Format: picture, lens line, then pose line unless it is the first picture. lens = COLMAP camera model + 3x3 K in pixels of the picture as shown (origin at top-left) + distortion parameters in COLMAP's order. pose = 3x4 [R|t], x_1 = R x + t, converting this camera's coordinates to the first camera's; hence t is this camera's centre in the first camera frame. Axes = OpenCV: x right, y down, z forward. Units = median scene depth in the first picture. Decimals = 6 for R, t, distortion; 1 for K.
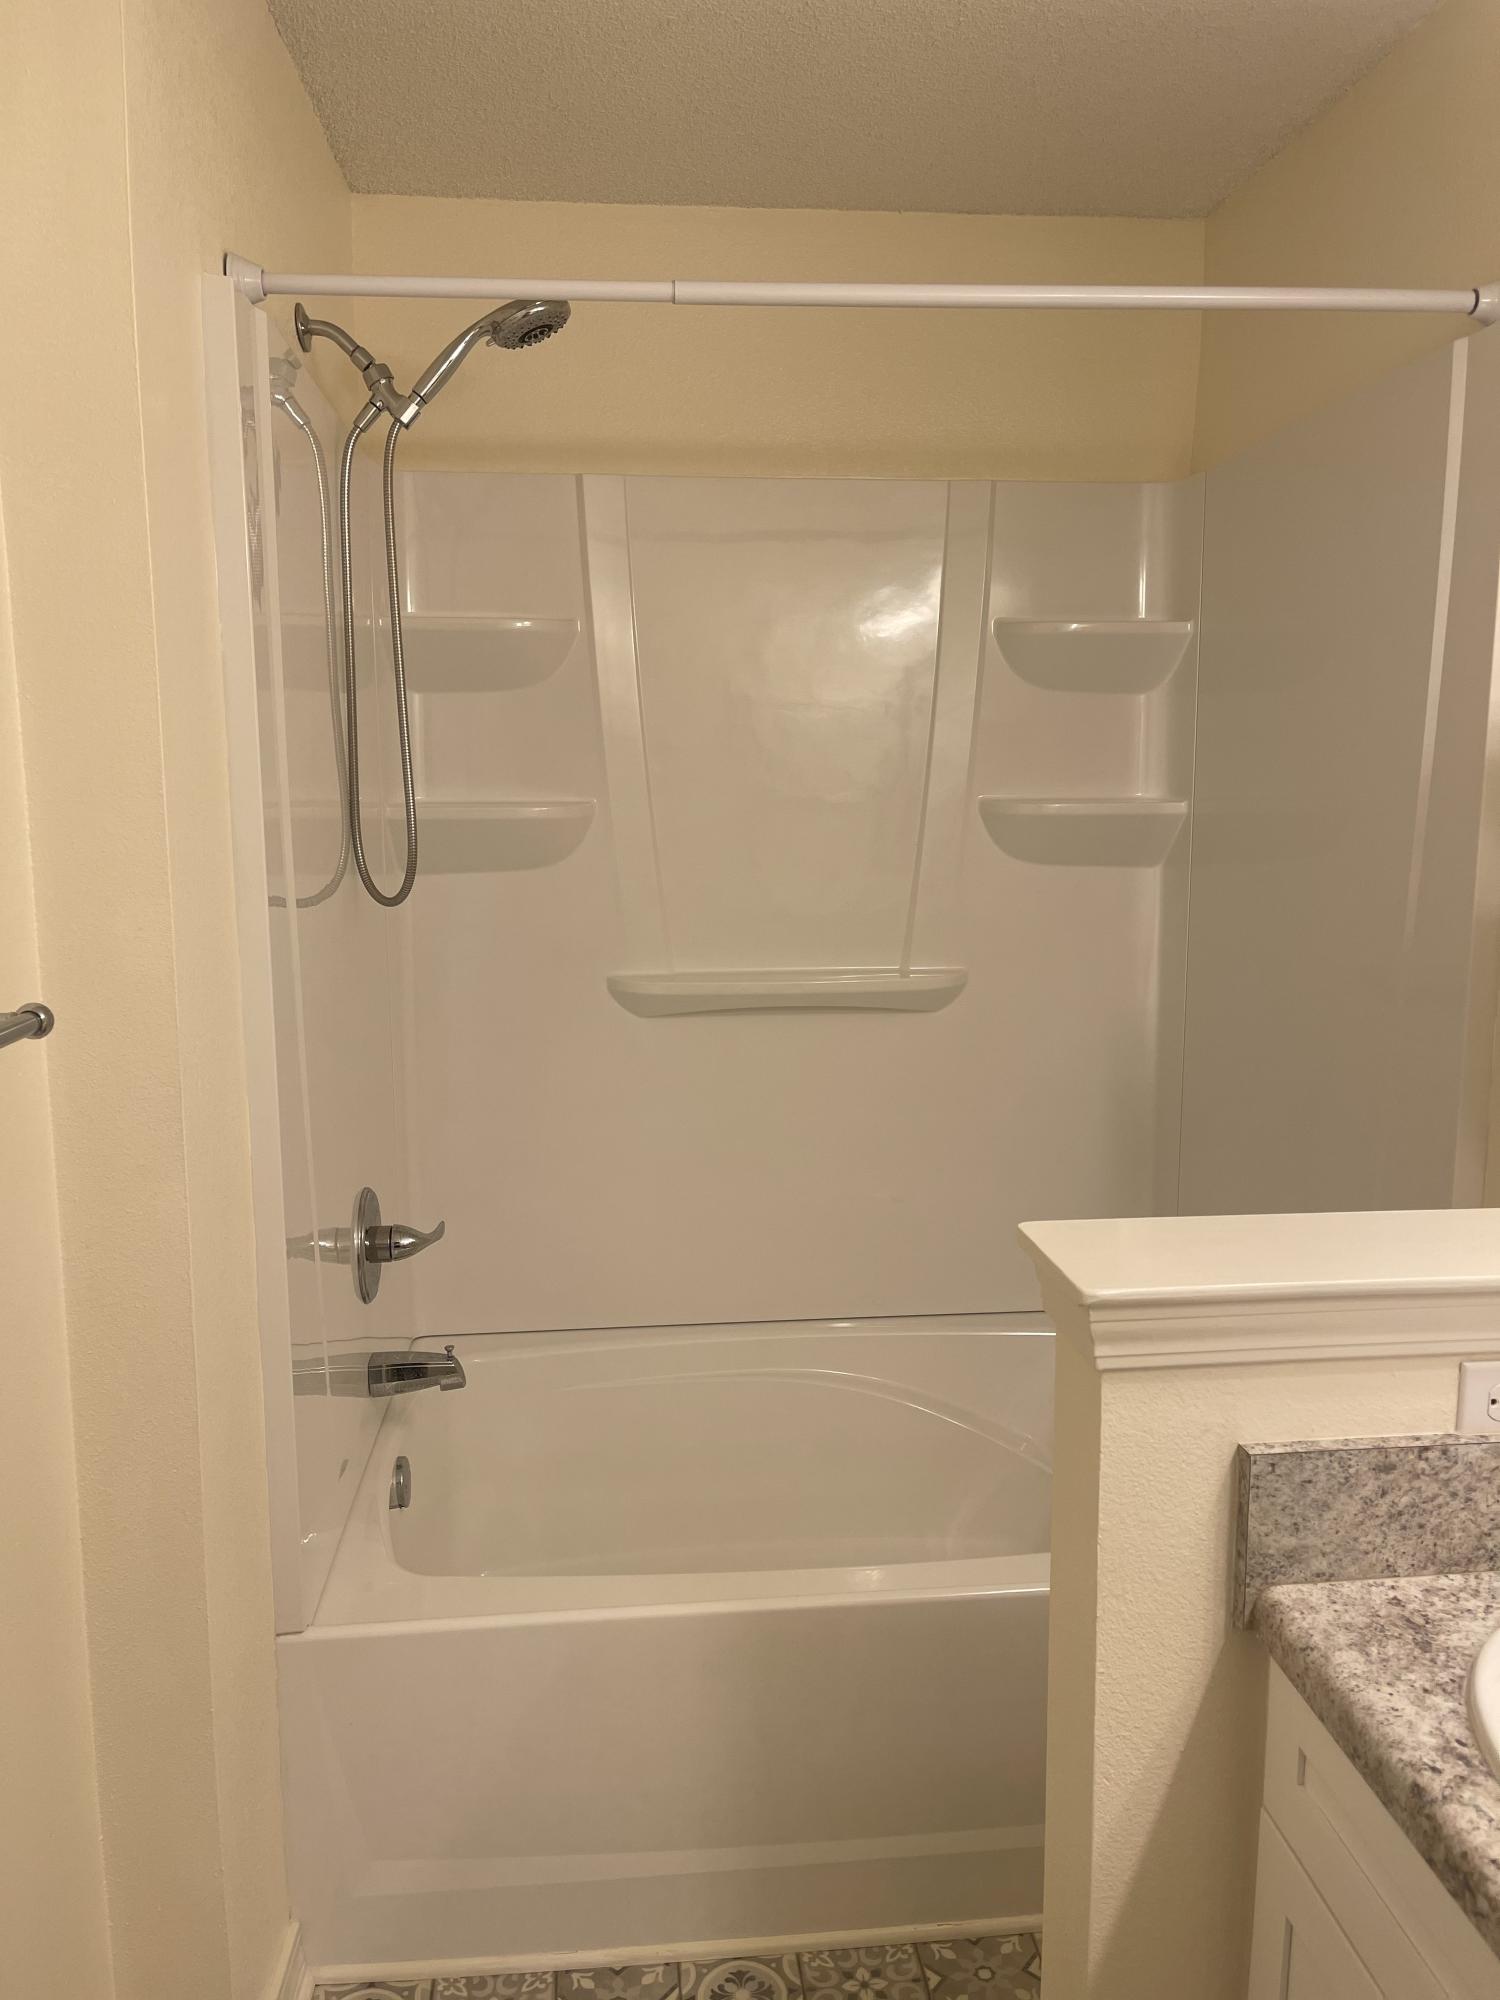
lens RADIAL K [[1509.9, 0, 740.3], [0, 1509.9, 990.7], [0, 0, 1]] dist [0.071641, -0.099454]
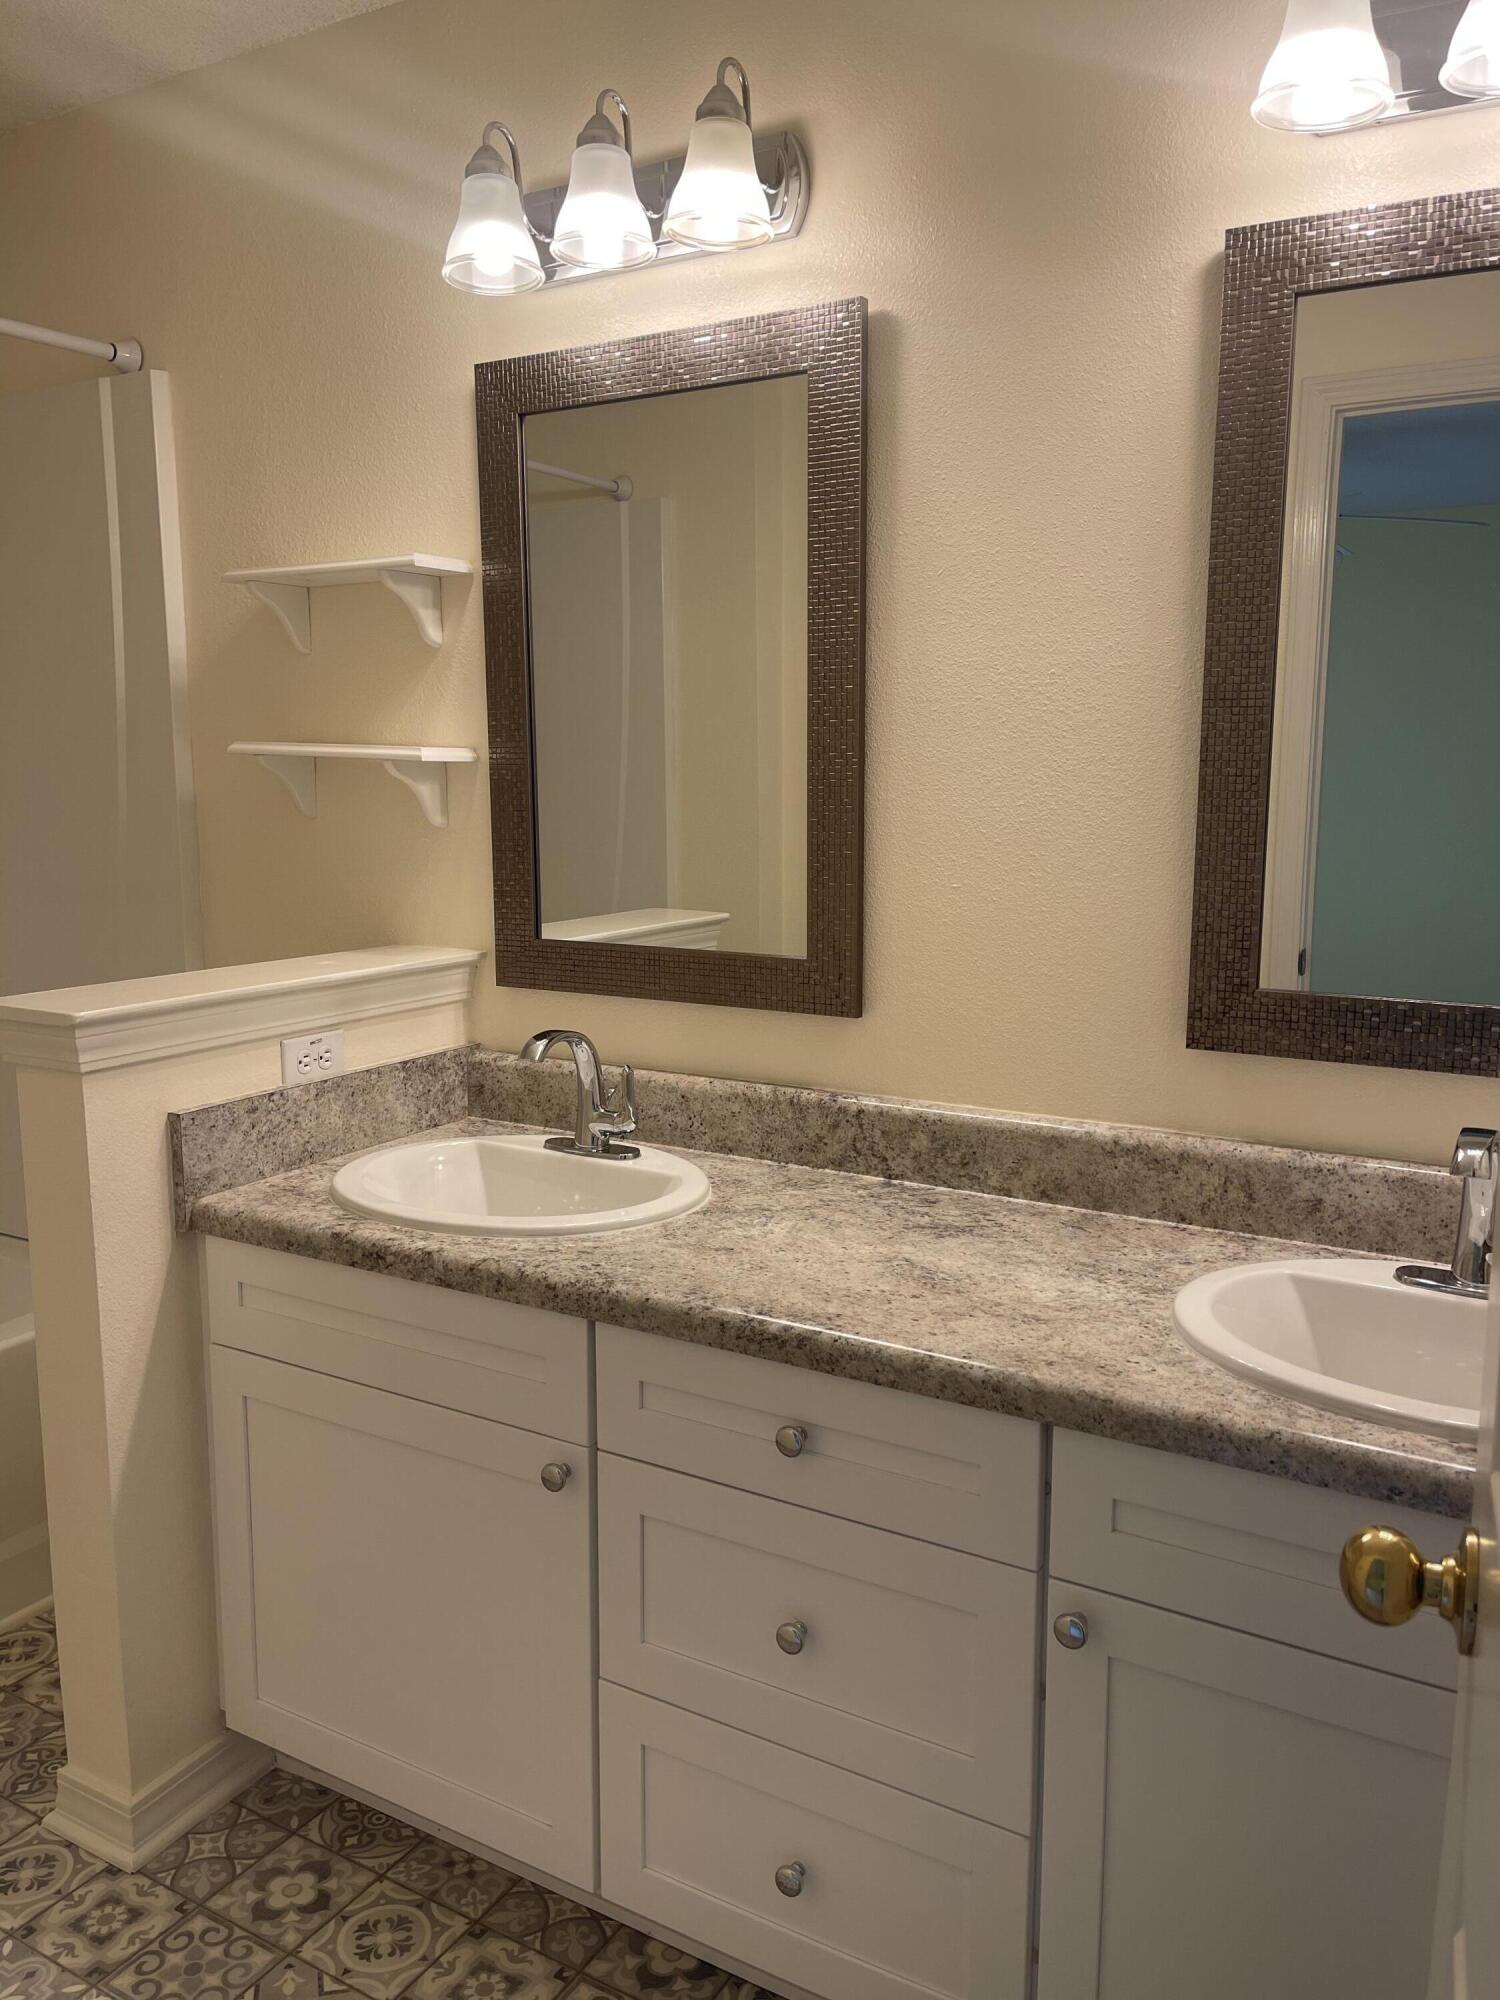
lens RADIAL K [[1509.9, 0, 745.4], [0, 1509.9, 1009.7], [0, 0, 1]] dist [0.071641, -0.099454]
pose [[0.585624, -0.119693, 0.801697, -0.539602], [0.111551, 0.991528, 0.066549, 0.159770], [-0.802870, 0.050457, 0.594014, -0.365268]]
